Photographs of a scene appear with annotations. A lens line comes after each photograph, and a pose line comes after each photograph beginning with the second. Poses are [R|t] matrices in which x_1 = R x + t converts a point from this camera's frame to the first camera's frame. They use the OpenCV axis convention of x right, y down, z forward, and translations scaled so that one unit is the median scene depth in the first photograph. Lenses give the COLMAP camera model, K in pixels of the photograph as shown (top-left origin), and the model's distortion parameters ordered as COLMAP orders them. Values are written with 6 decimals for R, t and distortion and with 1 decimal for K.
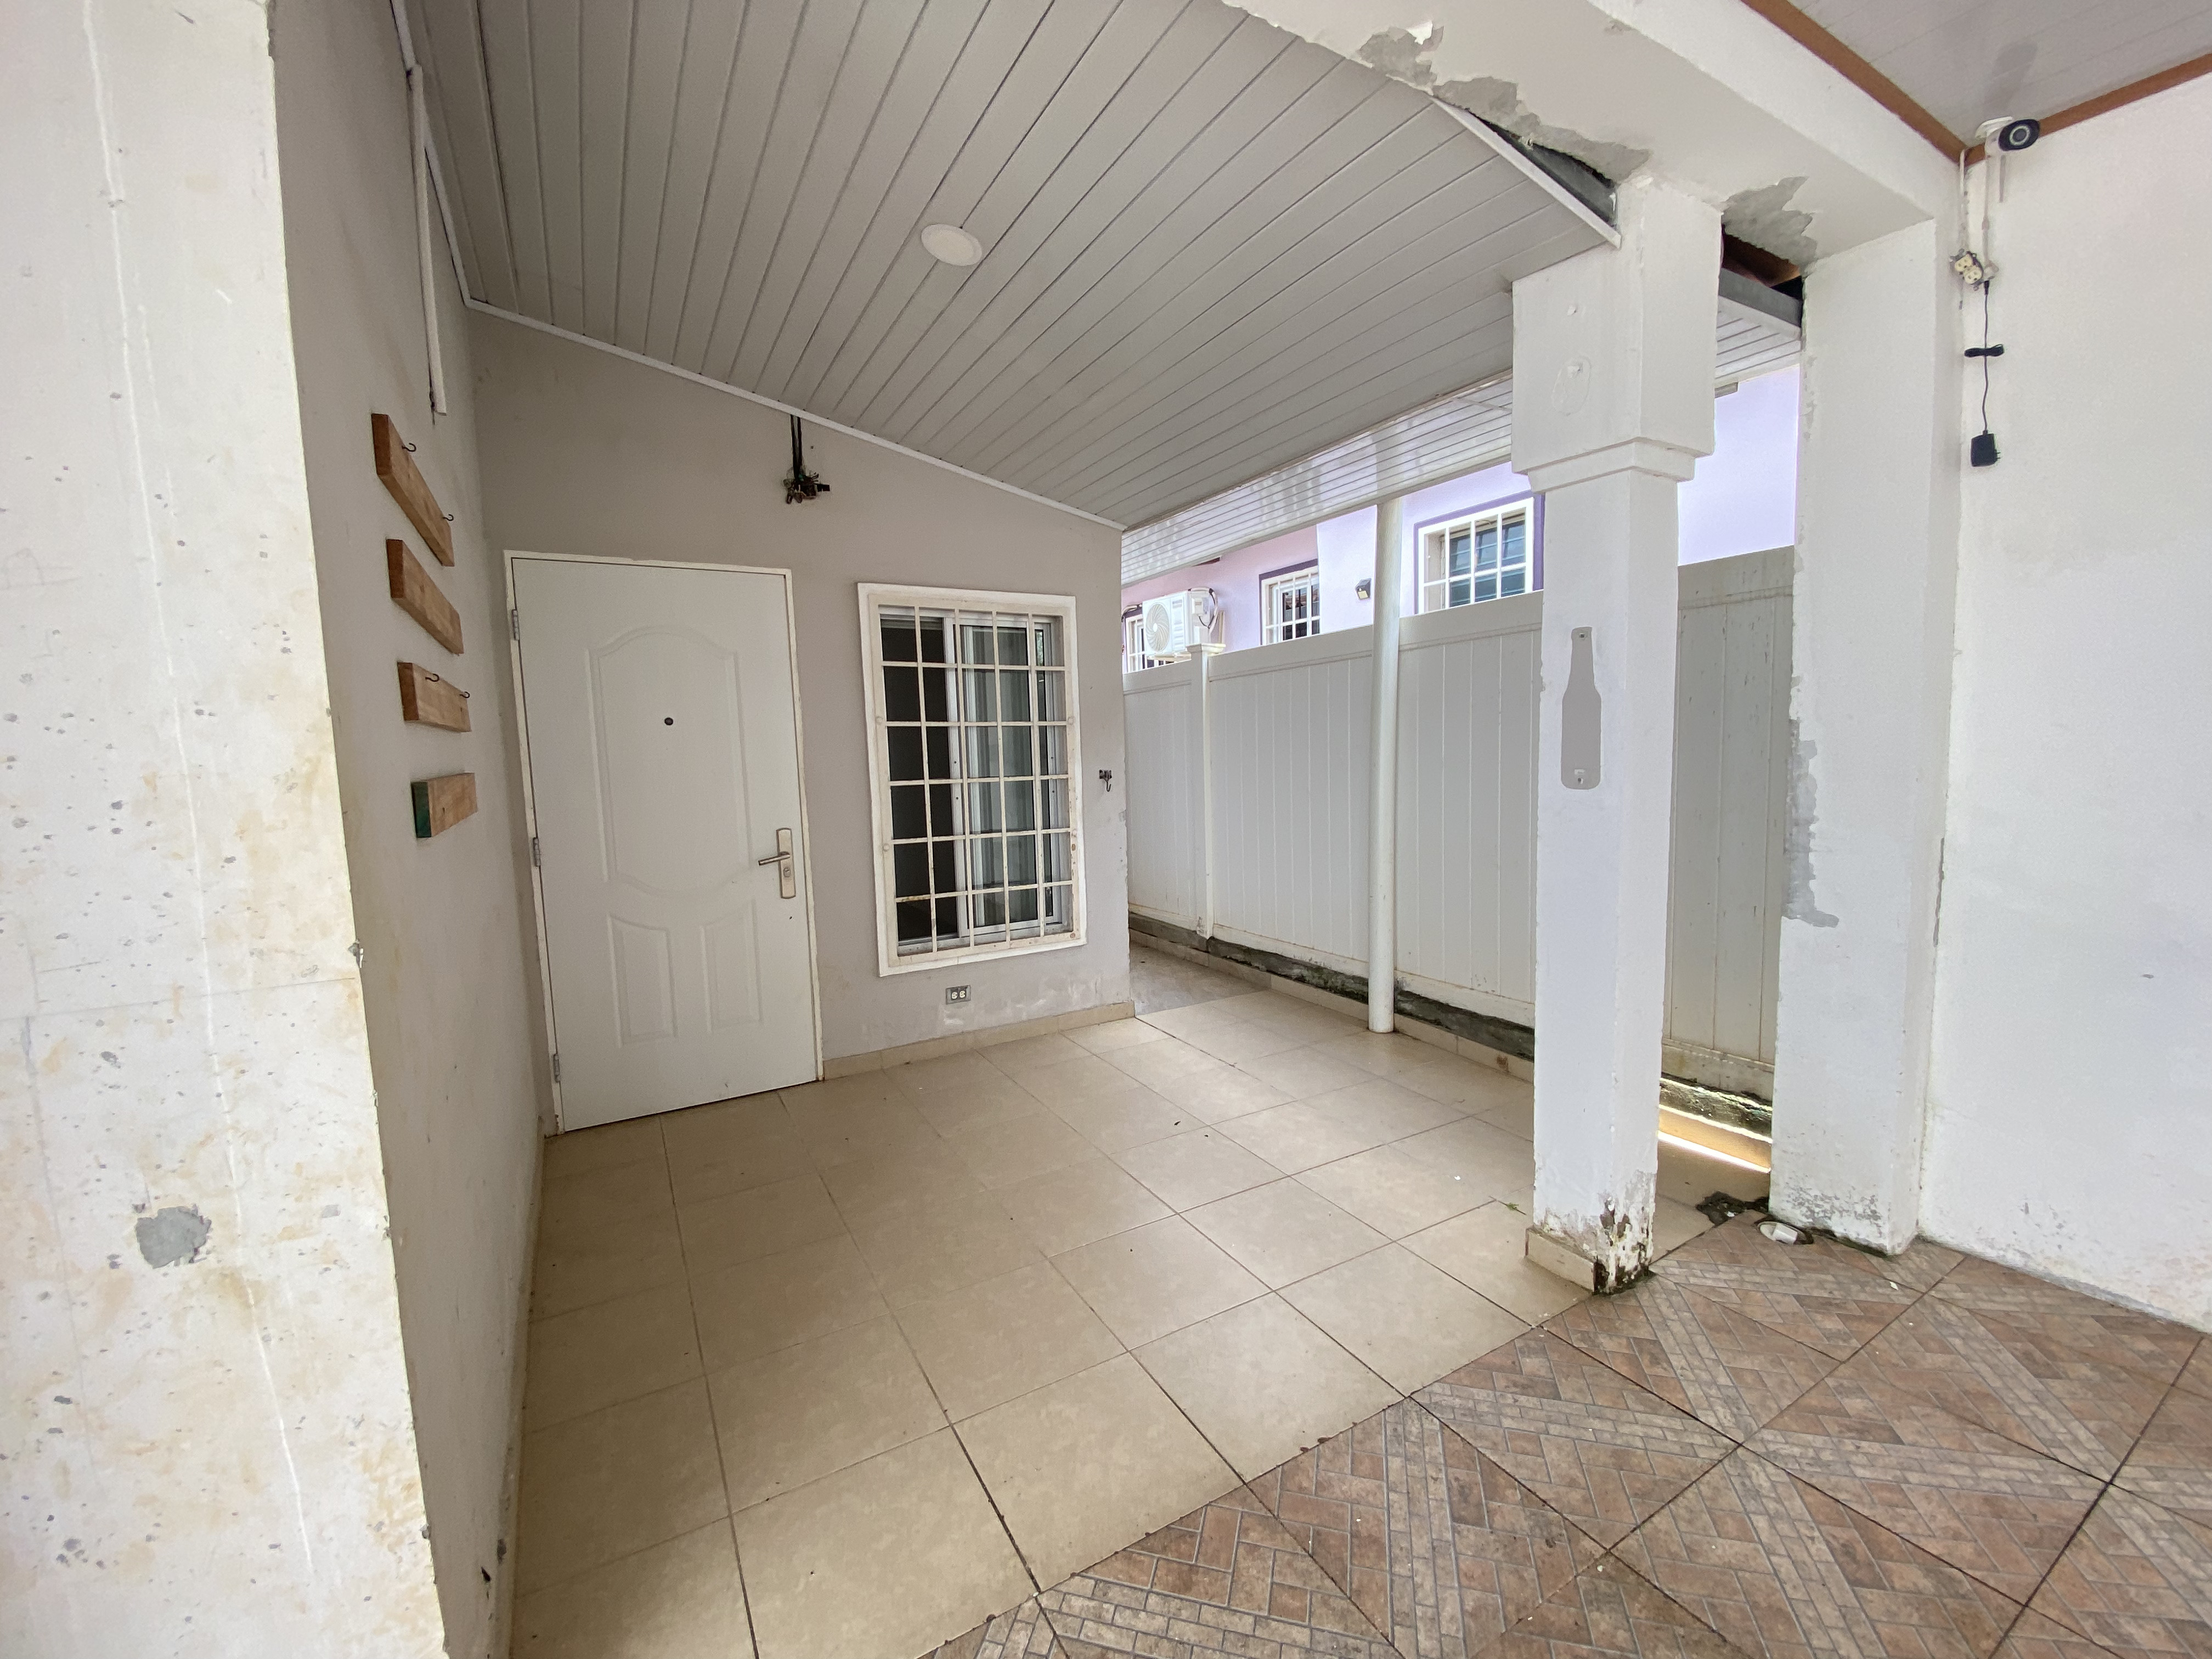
lens RADIAL K [[895.8, 0, 1095.4], [0, 895.8, 827.4], [0, 0, 1]] dist [0.012679, -0.014229]
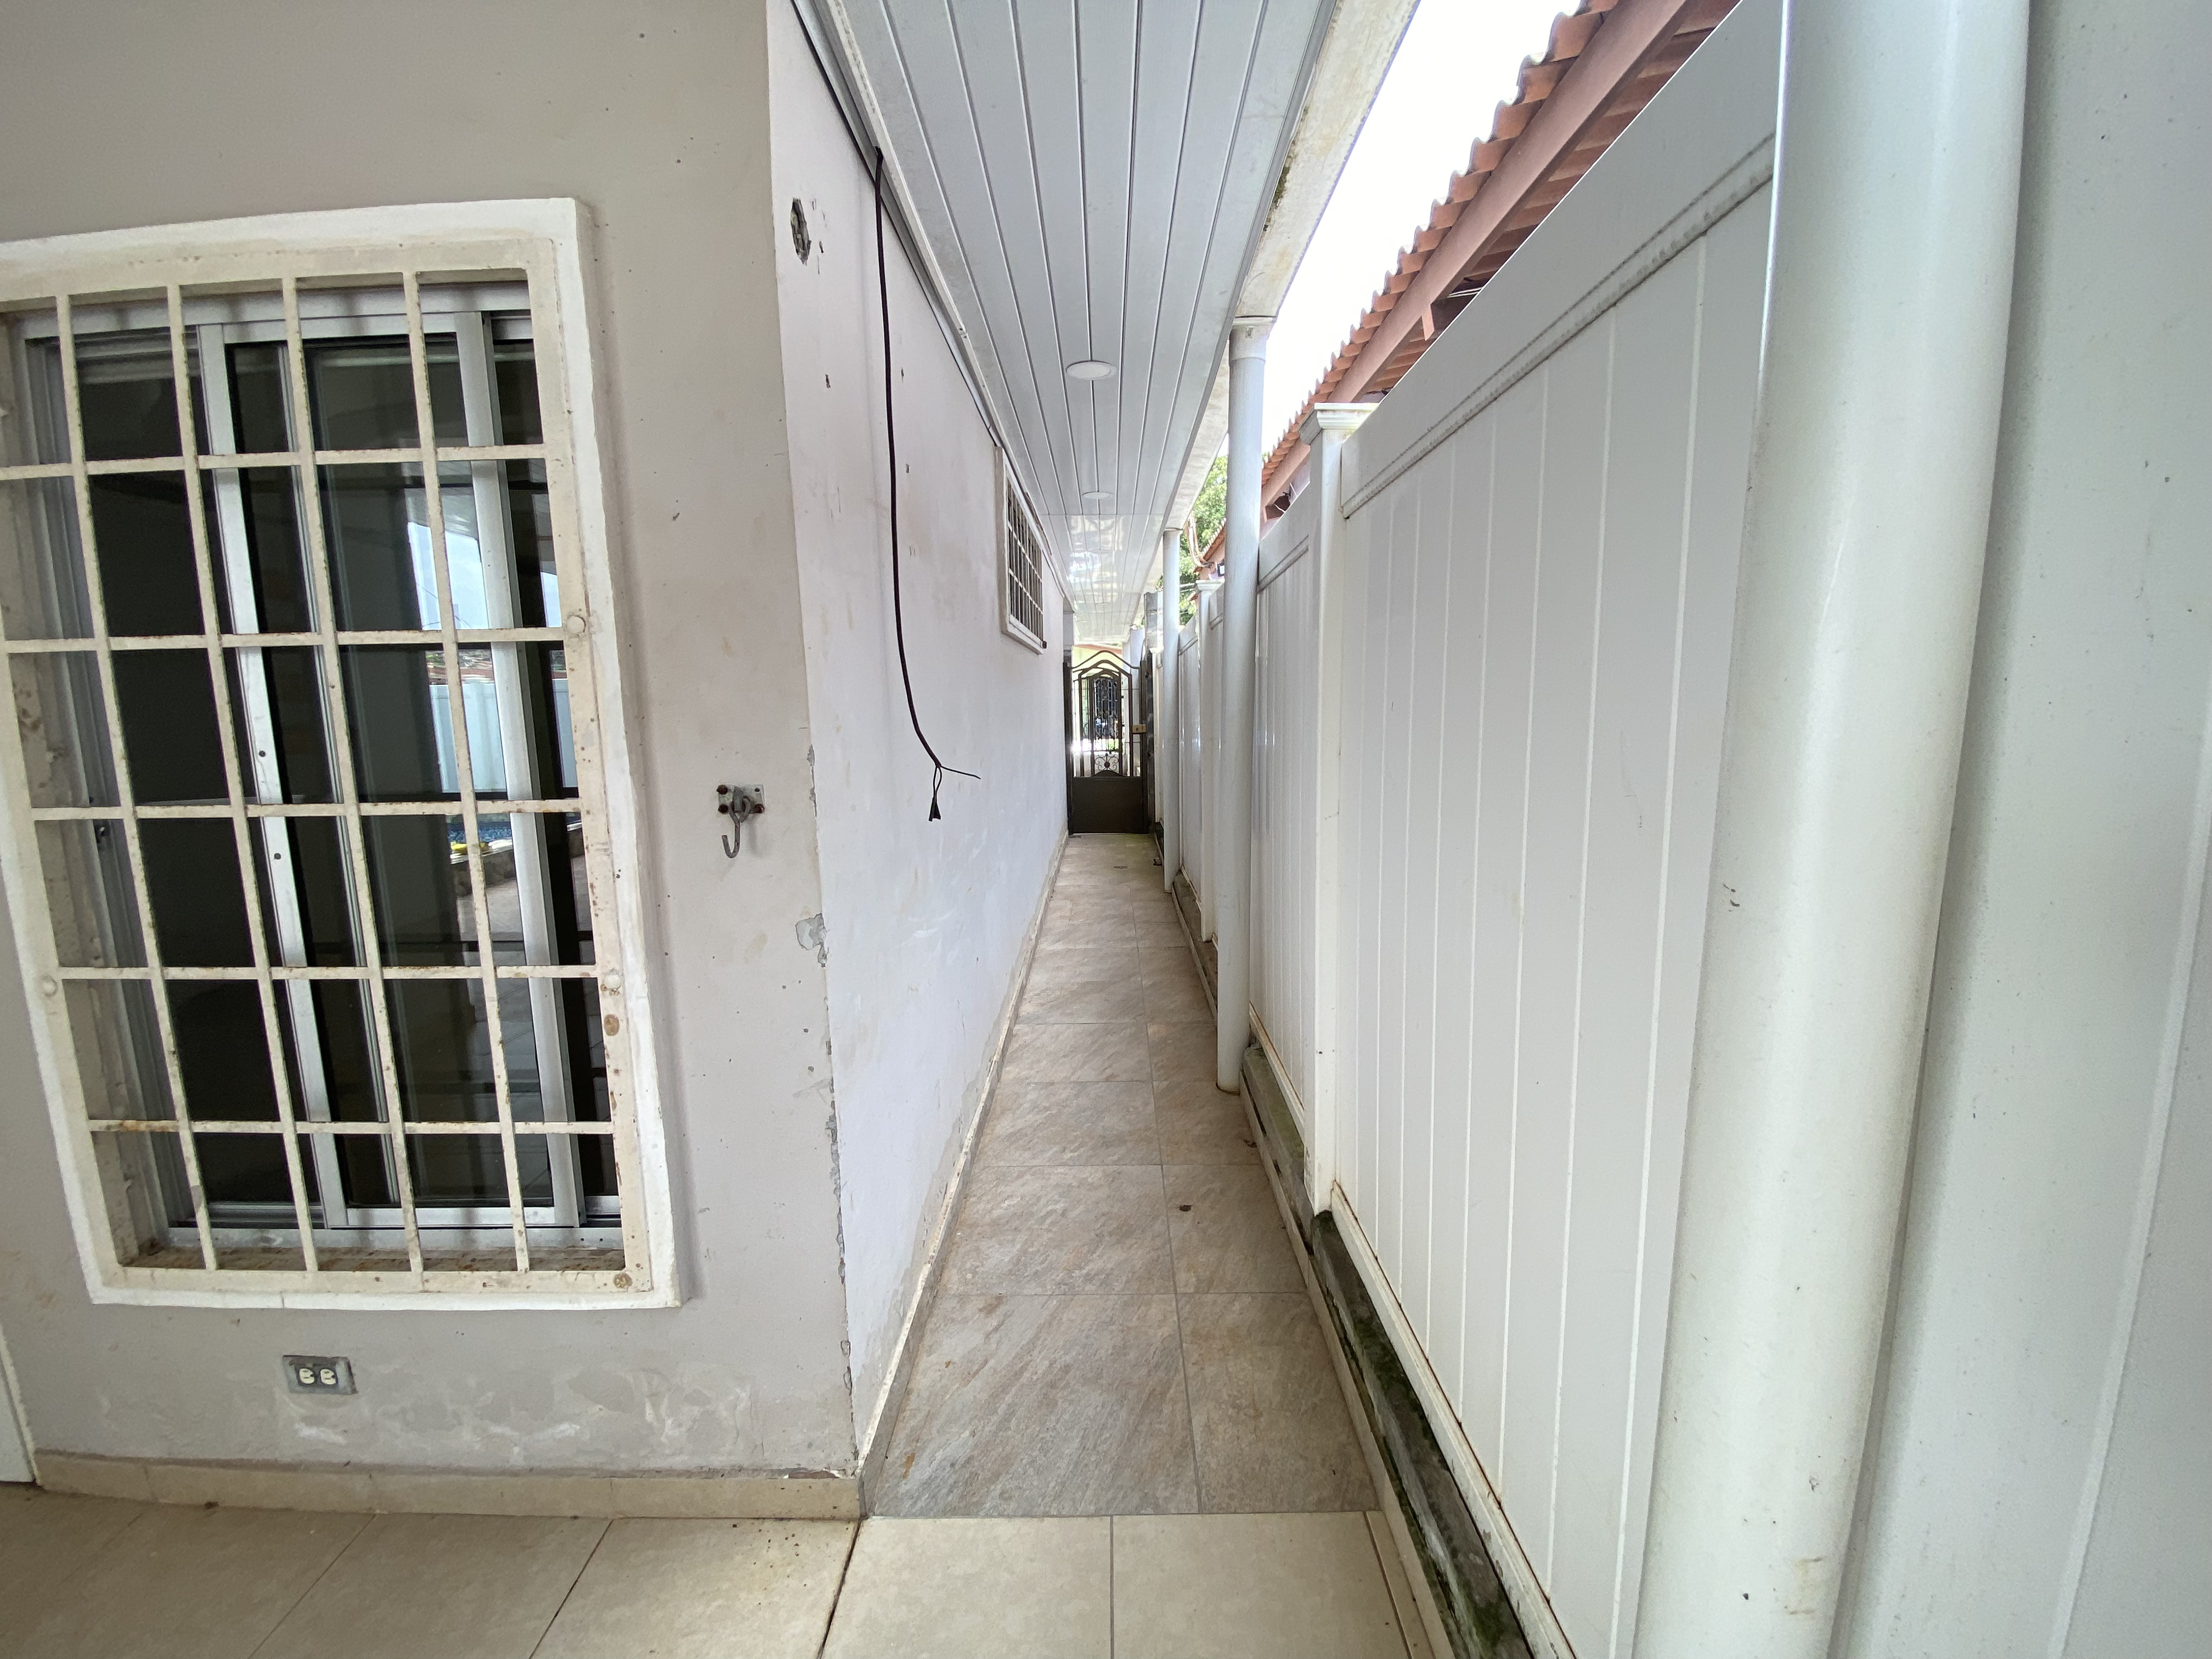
lens RADIAL K [[895.8, 0, 1091.3], [0, 895.8, 820.7], [0, 0, 1]] dist [0.012679, -0.014229]
pose [[0.862033, 0.076238, -0.501085, 0.292560], [-0.045643, 0.996283, 0.073058, -0.085562], [0.504792, -0.040107, 0.862309, 0.841306]]
